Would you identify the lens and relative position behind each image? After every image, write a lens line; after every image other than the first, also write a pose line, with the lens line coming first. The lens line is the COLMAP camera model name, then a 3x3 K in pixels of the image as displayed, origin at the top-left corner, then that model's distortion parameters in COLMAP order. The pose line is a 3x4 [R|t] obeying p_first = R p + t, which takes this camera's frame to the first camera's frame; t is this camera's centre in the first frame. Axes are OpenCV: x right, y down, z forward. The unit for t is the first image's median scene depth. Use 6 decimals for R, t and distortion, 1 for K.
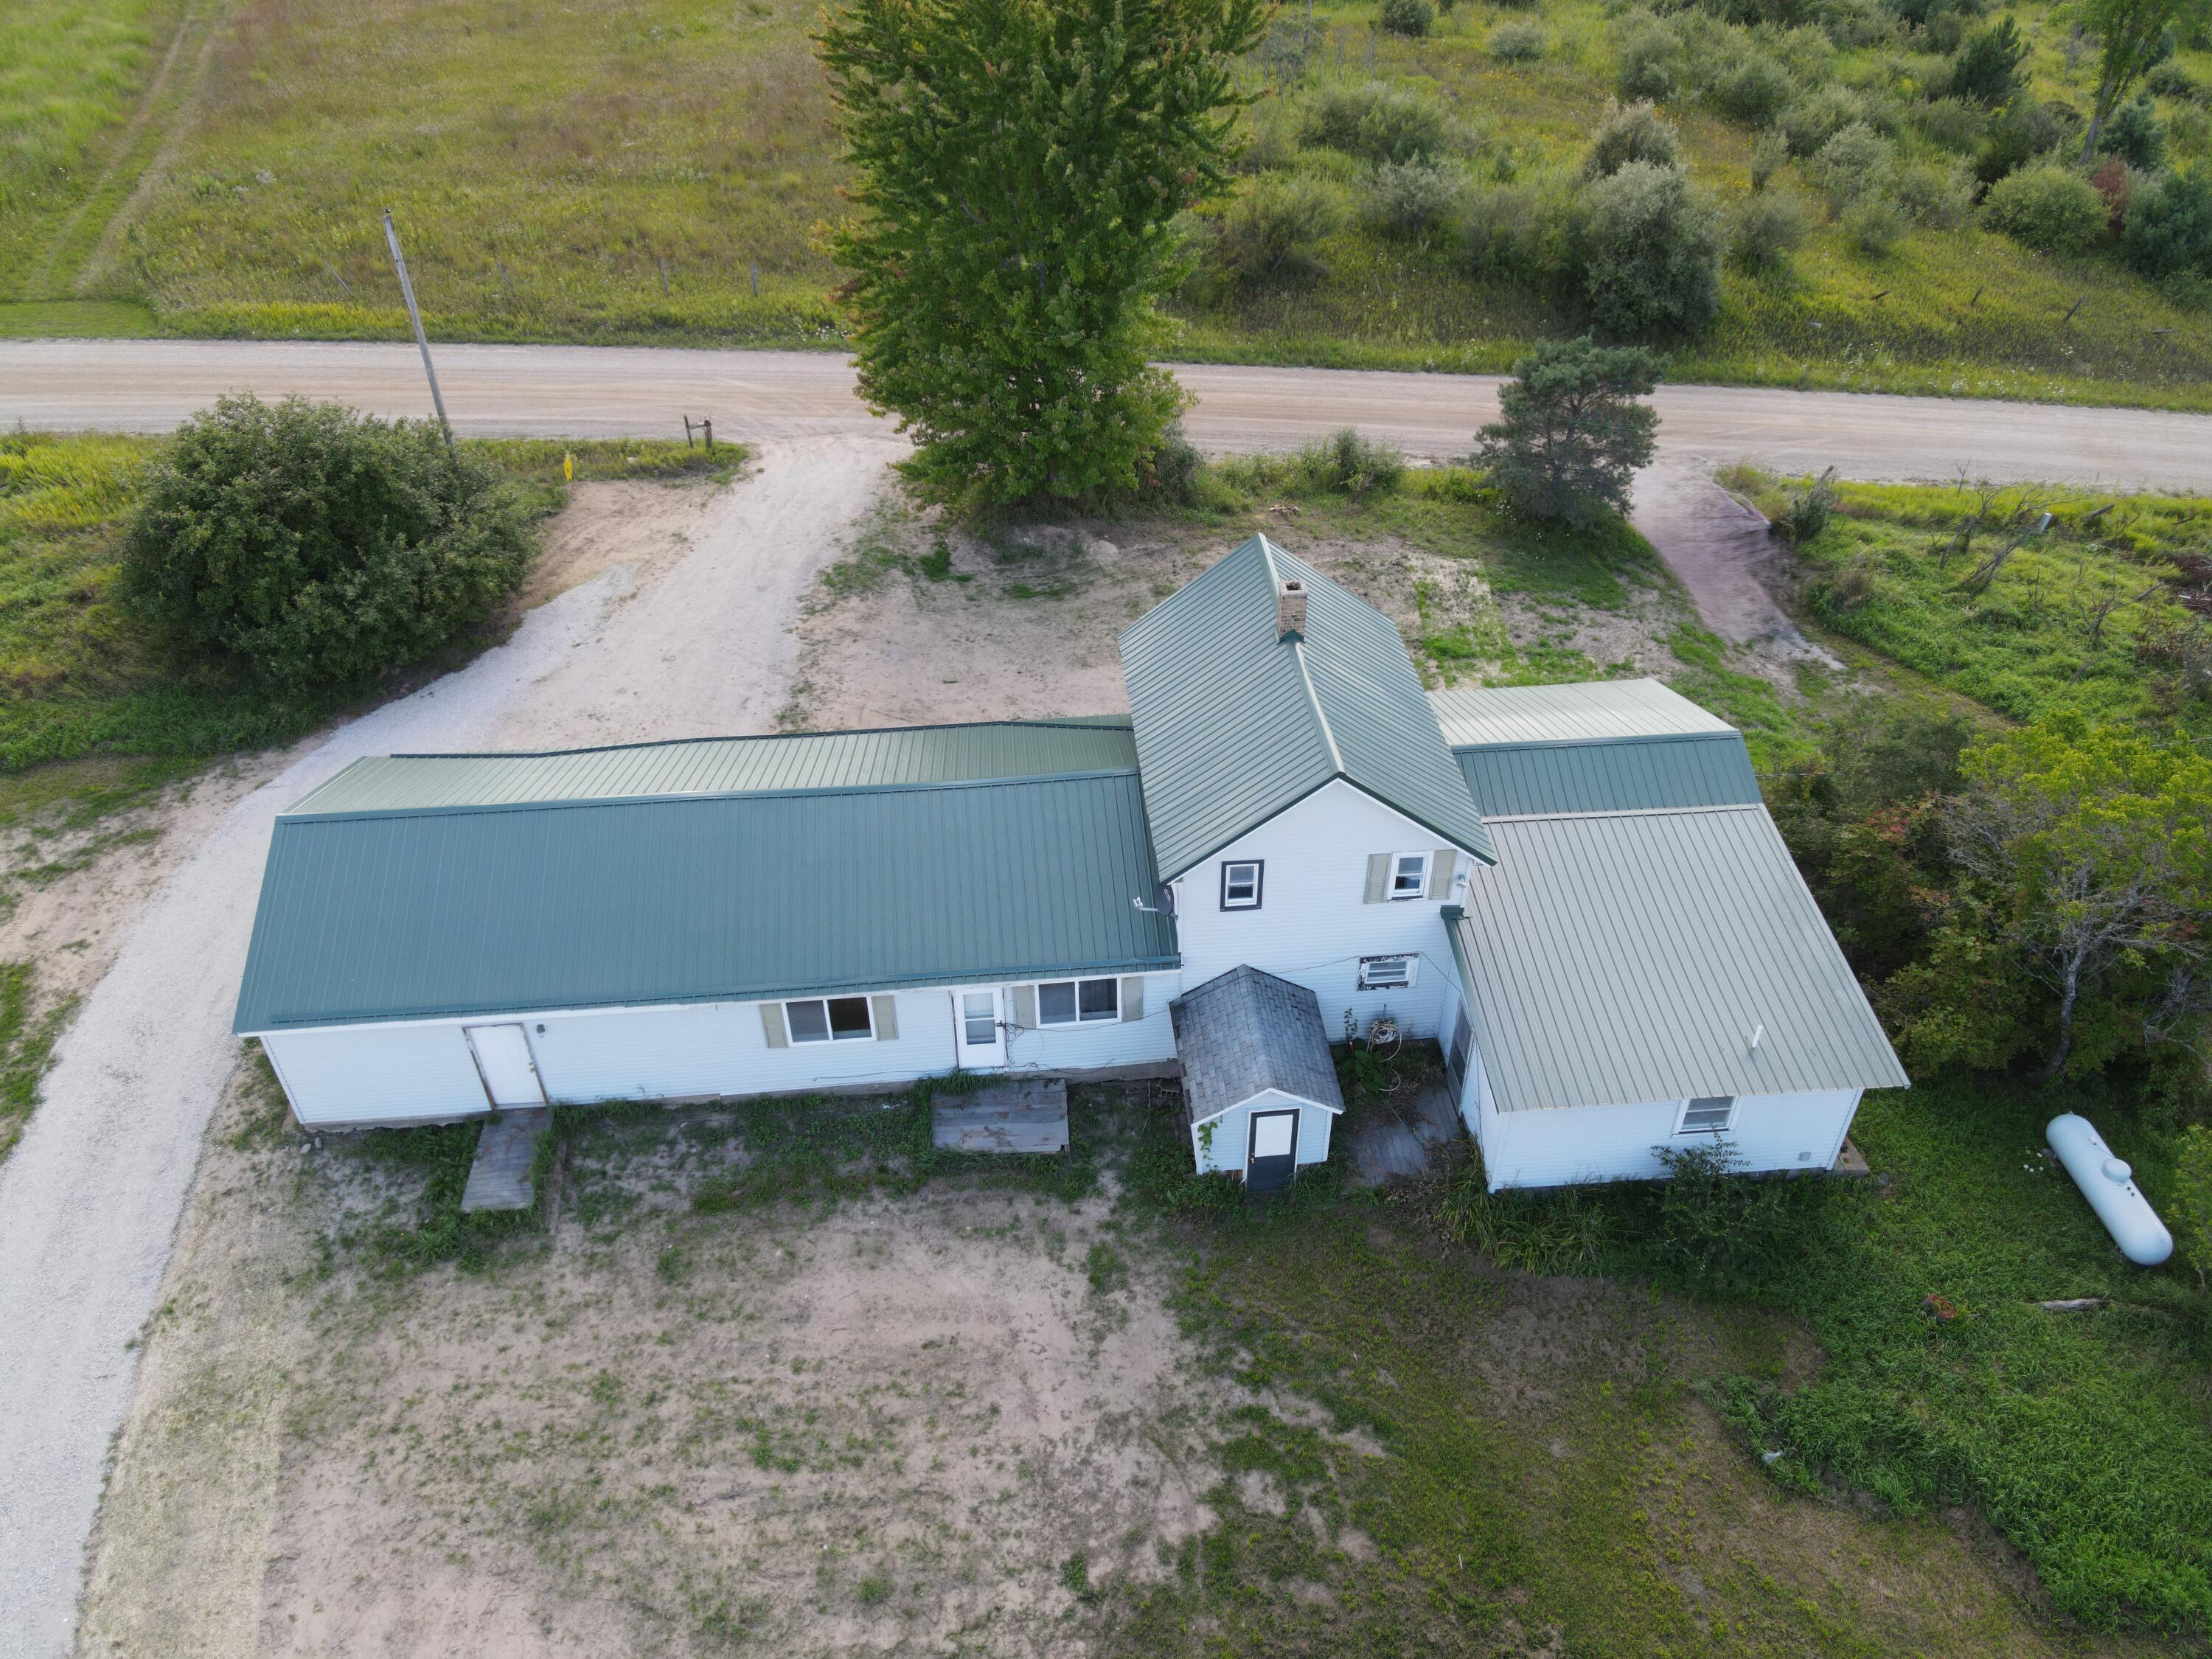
lens RADIAL K [[1608.2, 0, 1128.2], [0, 1608.2, 829.8], [0, 0, 1]] dist [0.018110, 0.000526]
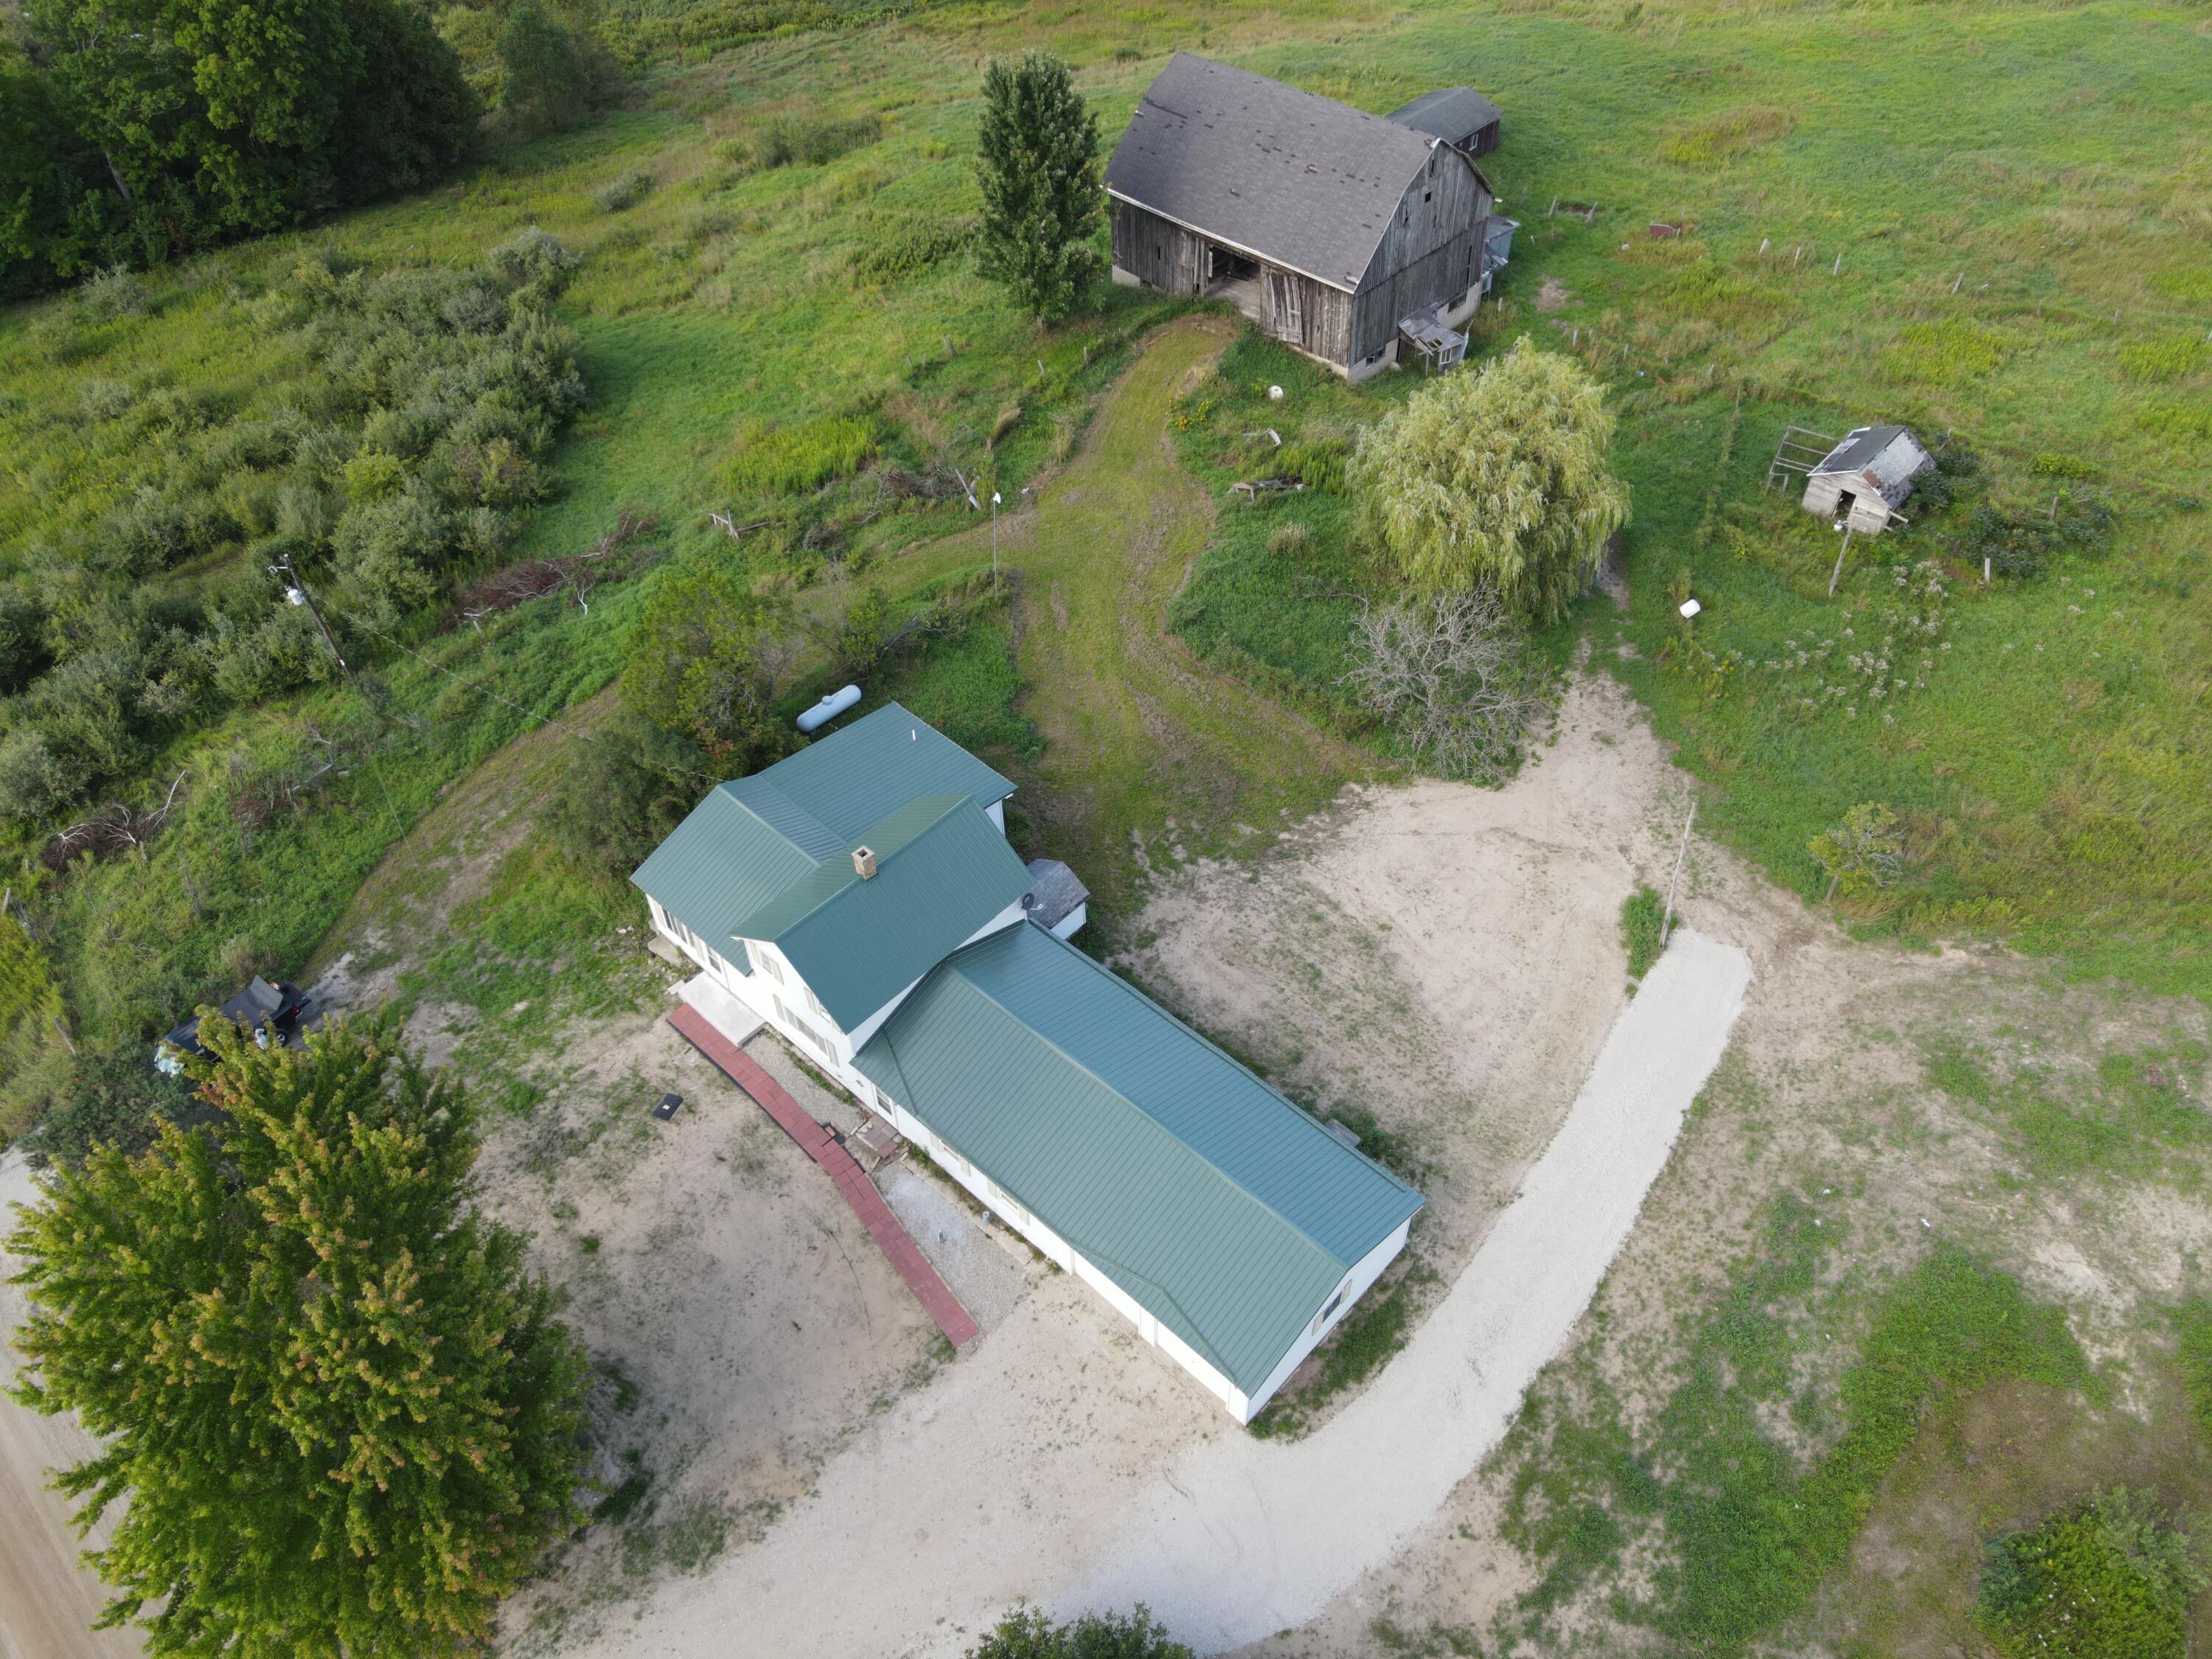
lens RADIAL K [[1608.2, 0, 1128.2], [0, 1608.2, 829.8], [0, 0, 1]] dist [0.018110, 0.000526]
pose [[-0.668539, -0.535251, 0.516296, -0.988095], [0.469454, 0.234693, 0.851194, -1.532254], [-0.576774, 0.811434, 0.094374, 0.683194]]
